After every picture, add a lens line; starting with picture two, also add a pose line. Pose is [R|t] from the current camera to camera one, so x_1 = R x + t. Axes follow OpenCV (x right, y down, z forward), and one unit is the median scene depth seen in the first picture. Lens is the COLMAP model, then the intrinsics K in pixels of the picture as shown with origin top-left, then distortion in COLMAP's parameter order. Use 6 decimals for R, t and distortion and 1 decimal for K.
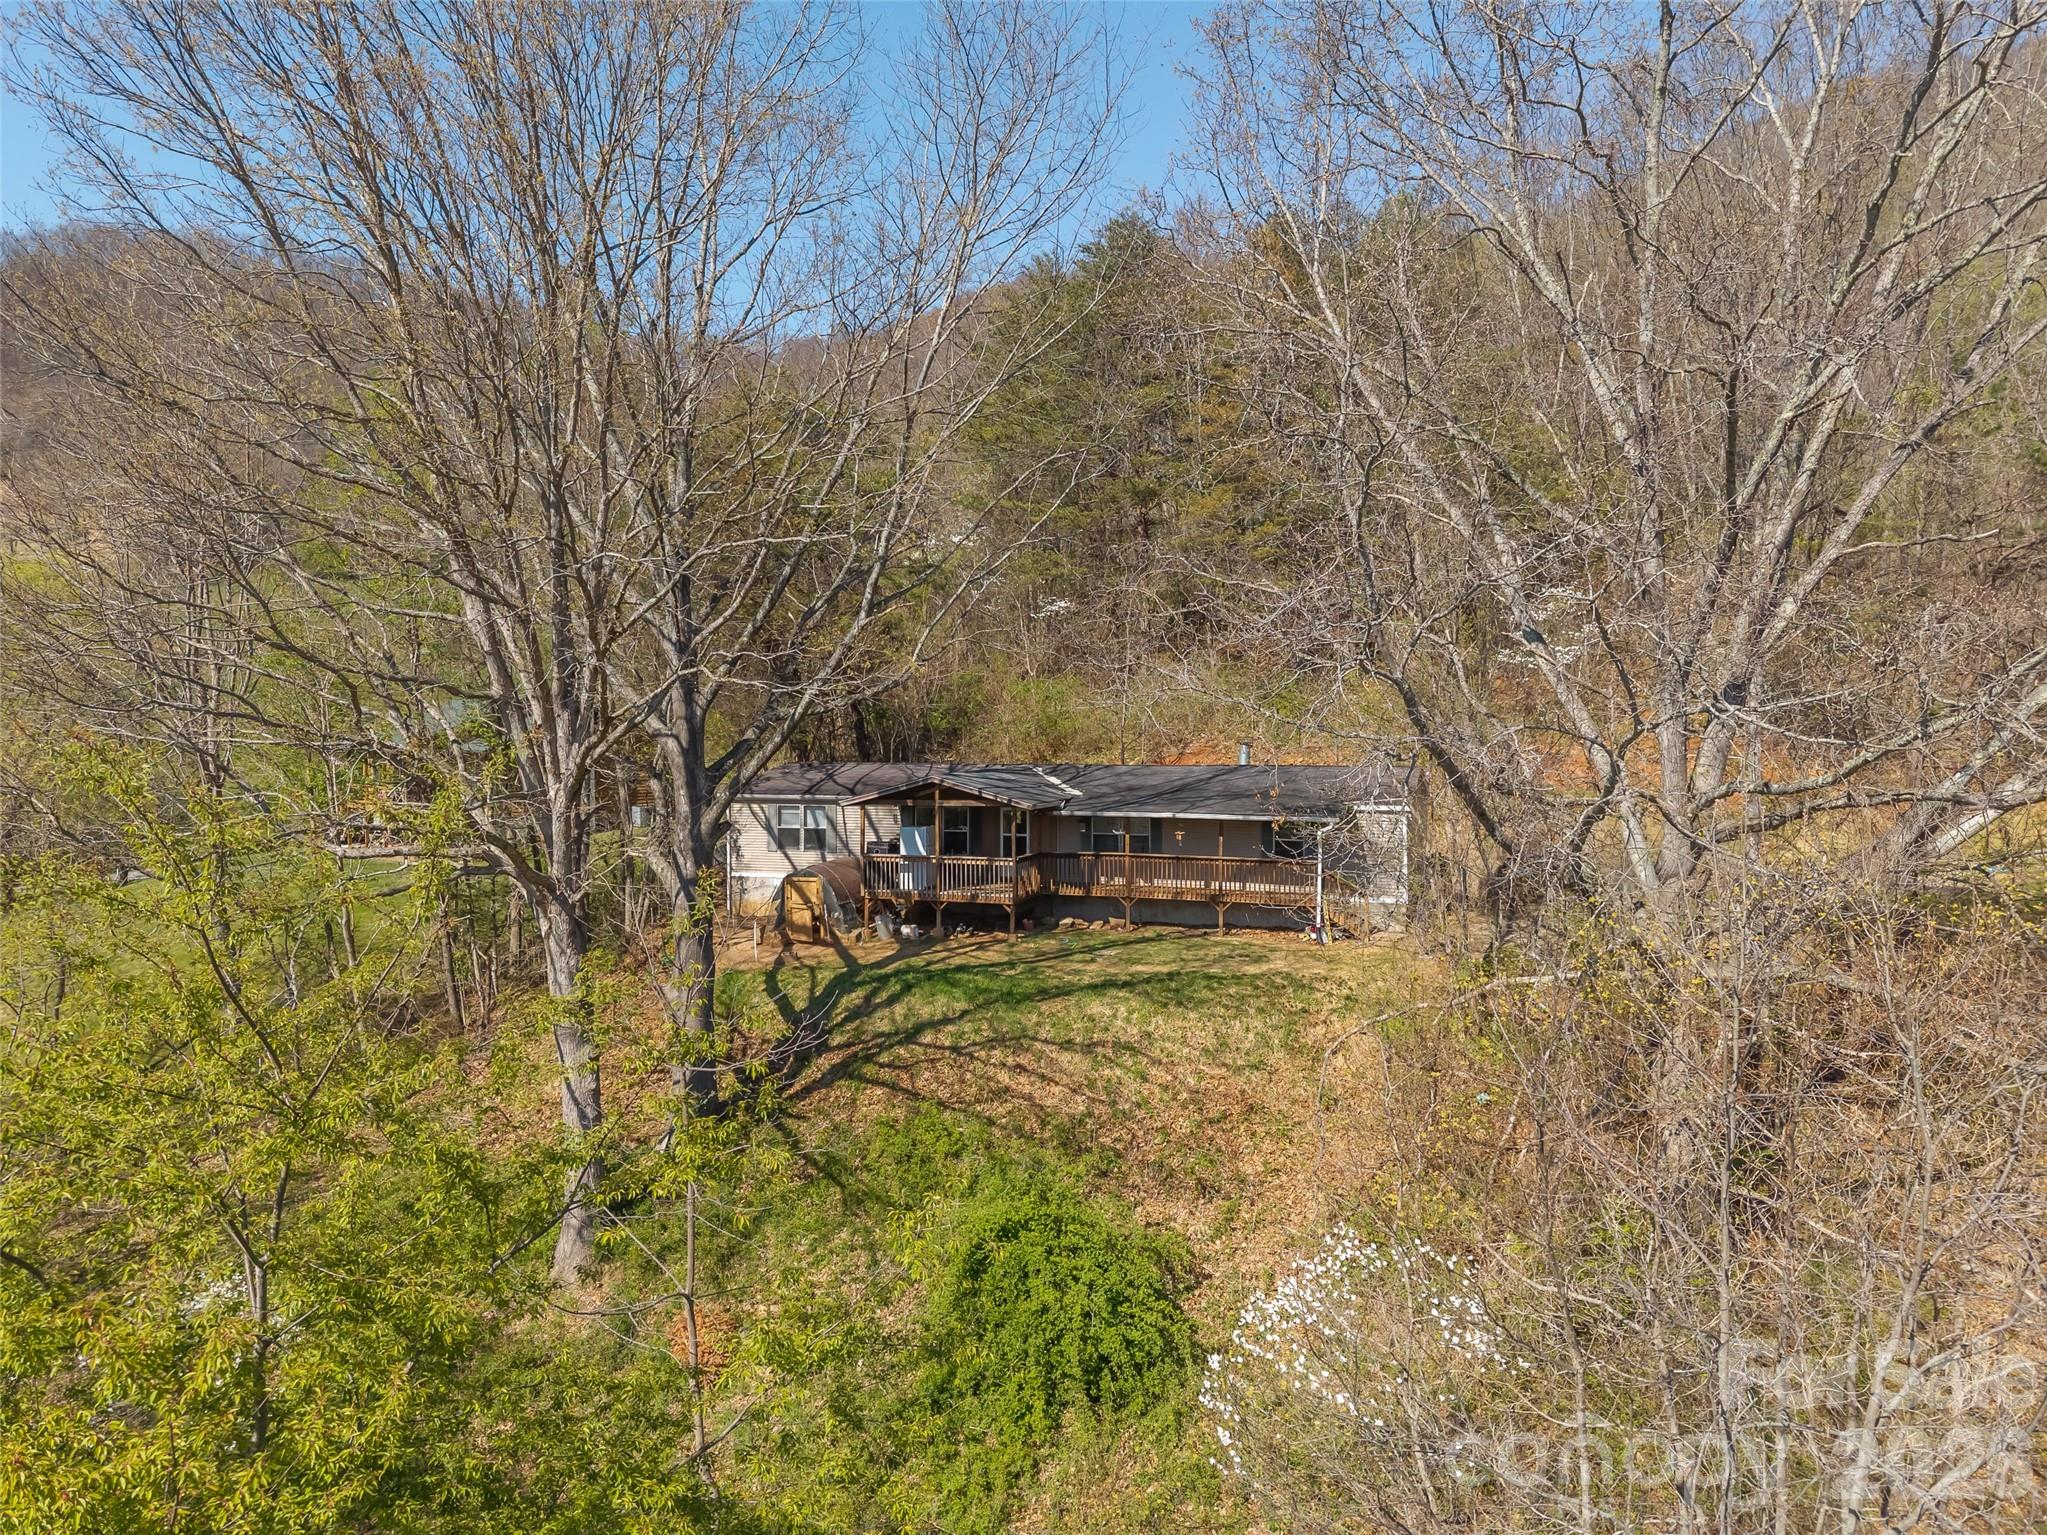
lens RADIAL K [[967.1, 0, 1023.6], [0, 967.1, 760.2], [0, 0, 1]] dist [0.002553, -0.000998]
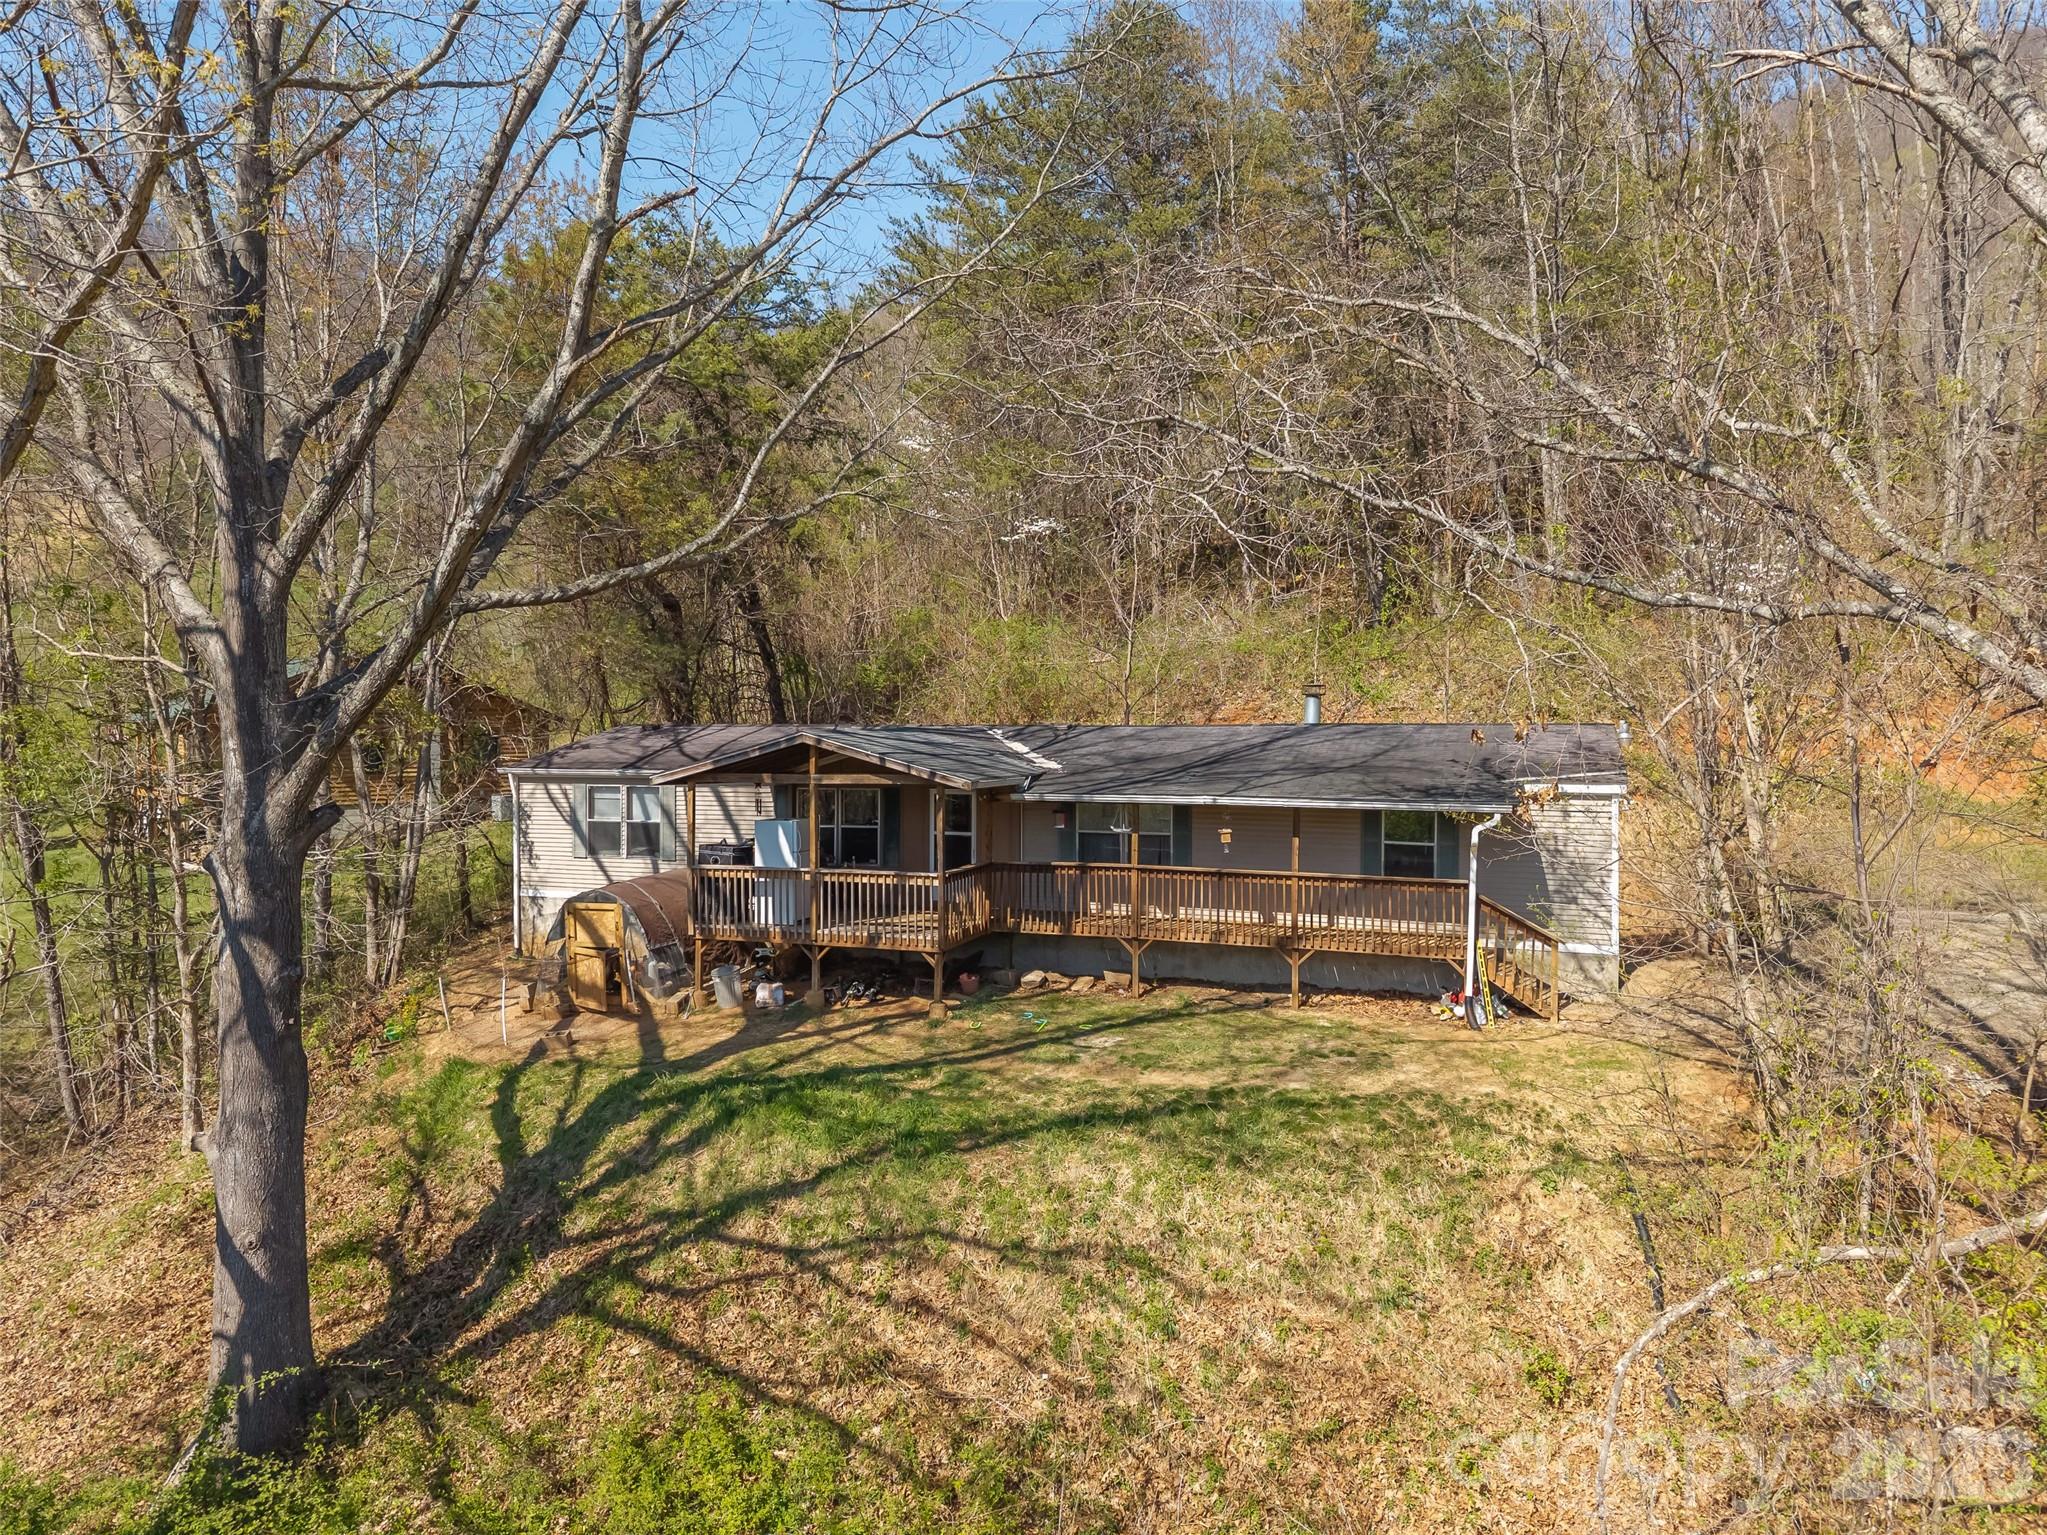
lens RADIAL K [[967.1, 0, 1023.6], [0, 967.1, 760.2], [0, 0, 1]] dist [0.002553, -0.000998]
pose [[0.999989, 0.002798, -0.003788, 0.045871], [-0.002793, 0.999995, 0.001365, 0.034667], [0.003791, -0.001355, 0.999992, 0.449525]]
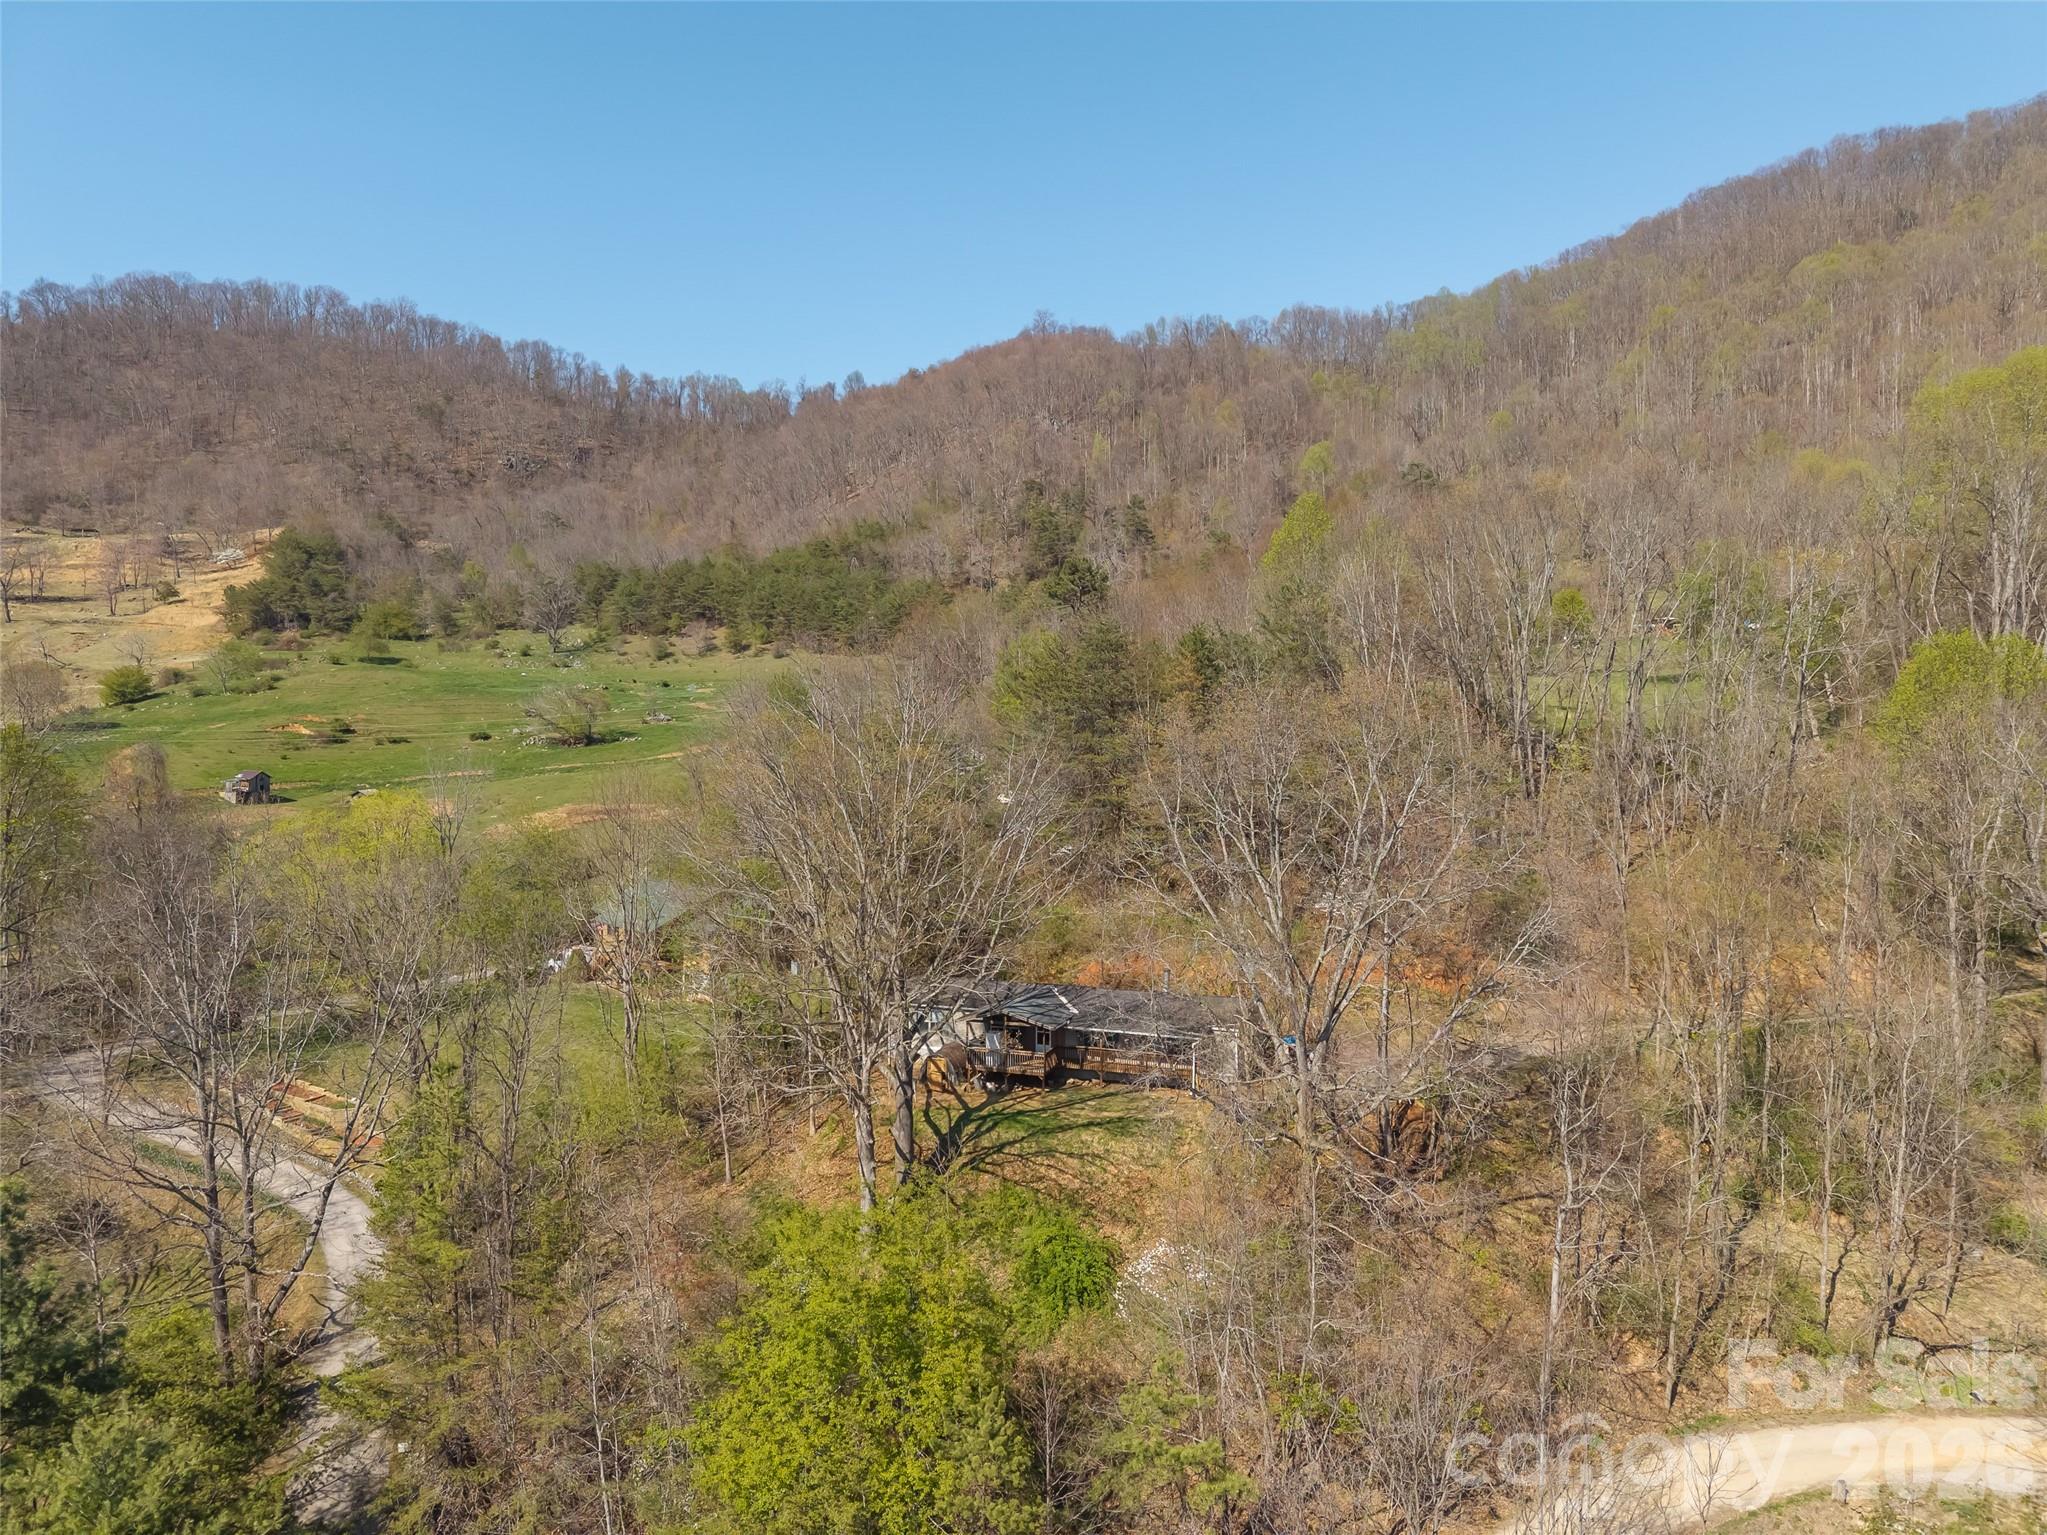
lens RADIAL K [[967.1, 0, 1023.6], [0, 967.1, 760.2], [0, 0, 1]] dist [0.002553, -0.000998]
pose [[0.999994, 0.003464, -0.000180, -0.060294], [-0.003462, 0.999975, 0.006189, -0.564432], [0.000201, -0.006188, 0.999981, -1.097826]]
